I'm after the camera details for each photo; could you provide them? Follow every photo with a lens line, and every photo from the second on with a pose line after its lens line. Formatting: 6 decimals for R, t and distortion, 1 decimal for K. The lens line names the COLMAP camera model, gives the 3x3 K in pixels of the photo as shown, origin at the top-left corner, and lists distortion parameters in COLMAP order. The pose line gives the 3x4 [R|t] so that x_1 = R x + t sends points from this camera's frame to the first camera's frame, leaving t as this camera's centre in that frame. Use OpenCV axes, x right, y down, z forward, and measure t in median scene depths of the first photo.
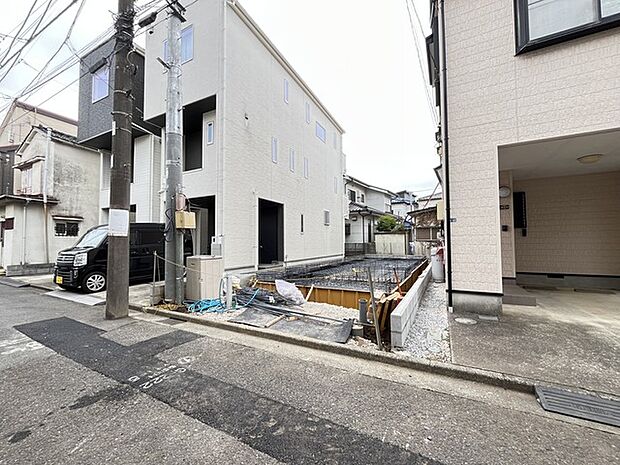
lens RADIAL K [[253.9, 0, 308.1], [0, 253.9, 233.1], [0, 0, 1]] dist [-0.003846, 0.000537]
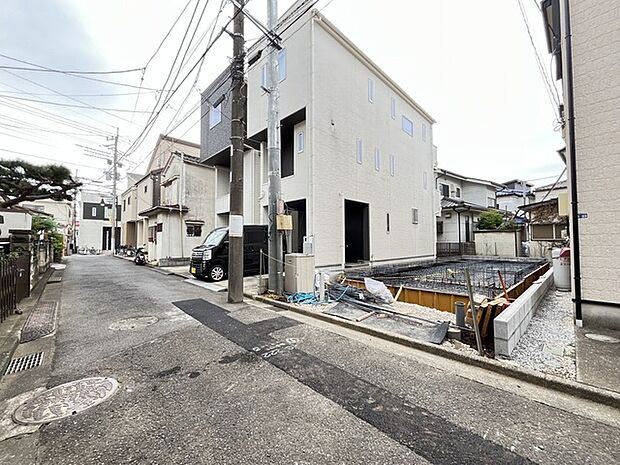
lens RADIAL K [[253.9, 0, 308.1], [0, 253.9, 233.3], [0, 0, 1]] dist [-0.003846, 0.000537]
pose [[0.948151, -0.008481, -0.317707, -0.013926], [0.009586, 0.999952, 0.001916, -0.003271], [0.317675, -0.004862, 0.948187, -0.056356]]
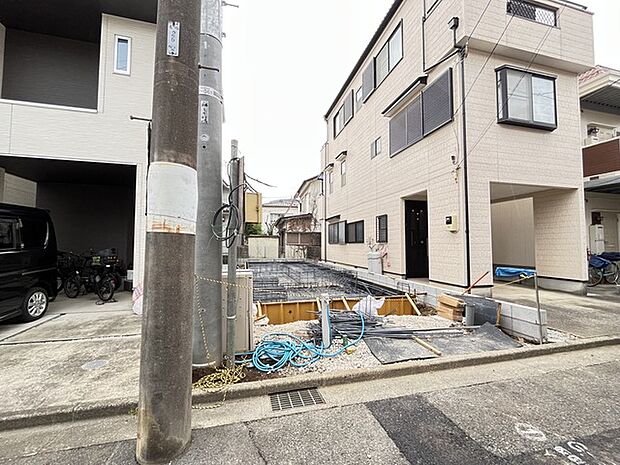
lens RADIAL K [[253.9, 0, 308.6], [0, 253.9, 232.2], [0, 0, 1]] dist [-0.003846, 0.000537]
pose [[0.737969, 0.042312, 0.673507, -0.715467], [-0.033297, 0.999100, -0.026284, 0.010166], [-0.674013, -0.003029, 0.738714, 0.473995]]
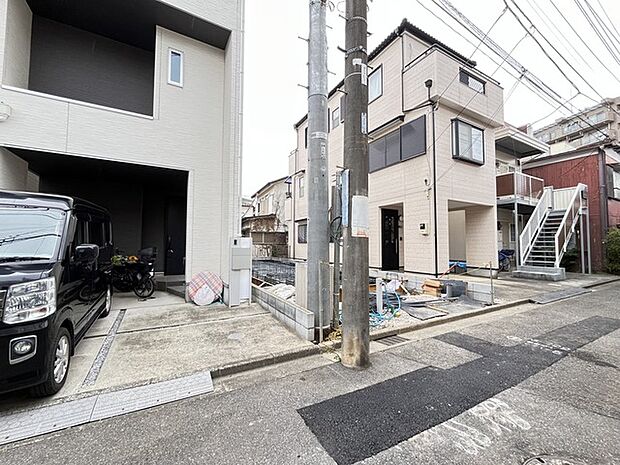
lens RADIAL K [[253.9, 0, 309.1], [0, 253.9, 231.5], [0, 0, 1]] dist [-0.003846, 0.000537]
pose [[0.539364, 0.051445, 0.840500, -1.140630], [-0.040231, 0.998567, -0.035303, 0.020170], [-0.841111, -0.014773, 0.540661, 0.624913]]
